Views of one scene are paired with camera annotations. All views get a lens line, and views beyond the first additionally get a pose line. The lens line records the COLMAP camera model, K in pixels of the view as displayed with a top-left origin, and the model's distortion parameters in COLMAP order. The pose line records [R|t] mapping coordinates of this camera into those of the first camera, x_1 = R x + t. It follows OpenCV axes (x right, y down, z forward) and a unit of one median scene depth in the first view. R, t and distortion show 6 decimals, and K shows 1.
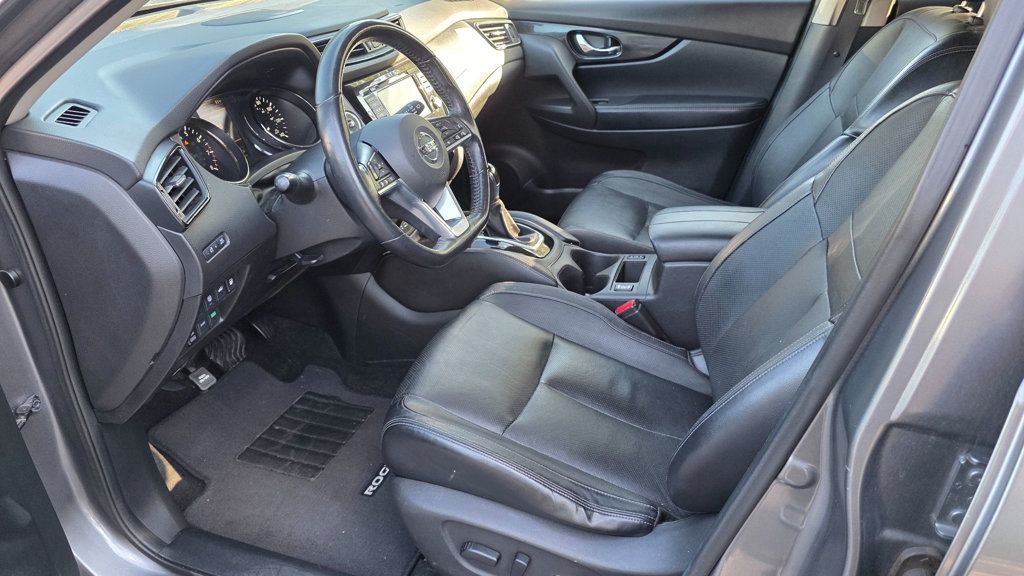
lens RADIAL K [[689.5, 0, 503.1], [0, 689.5, 294.1], [0, 0, 1]] dist [0.074663, -0.090791]
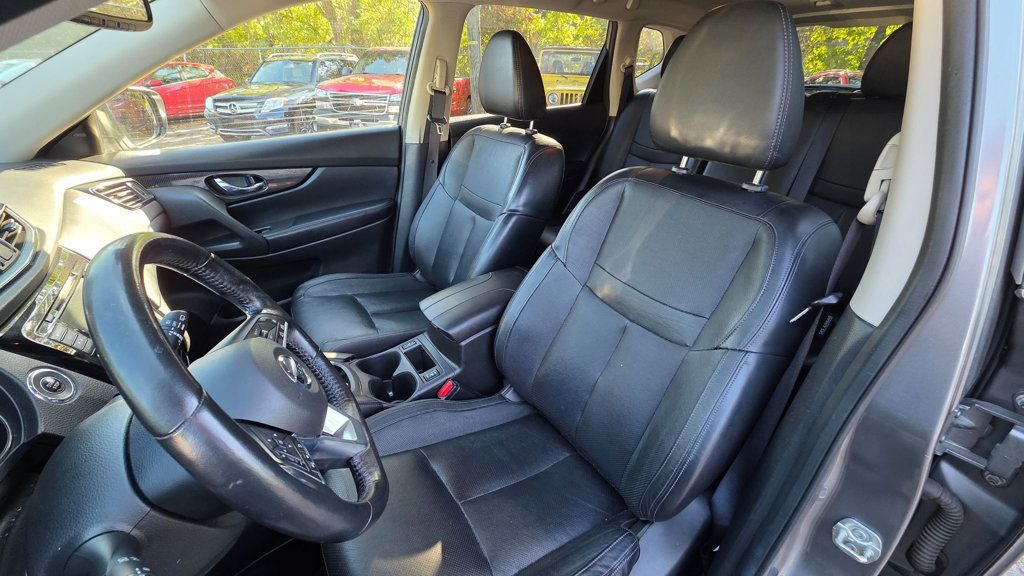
lens RADIAL K [[402.7, 0, 512.0], [0, 402.7, 288.0], [0, 0, 1]] dist [0.001514, 0.000143]
pose [[0.583842, -0.381317, 0.716746, -0.137048], [0.382143, 0.907997, 0.171781, -0.154864], [-0.716306, 0.173607, 0.675845, 0.287680]]
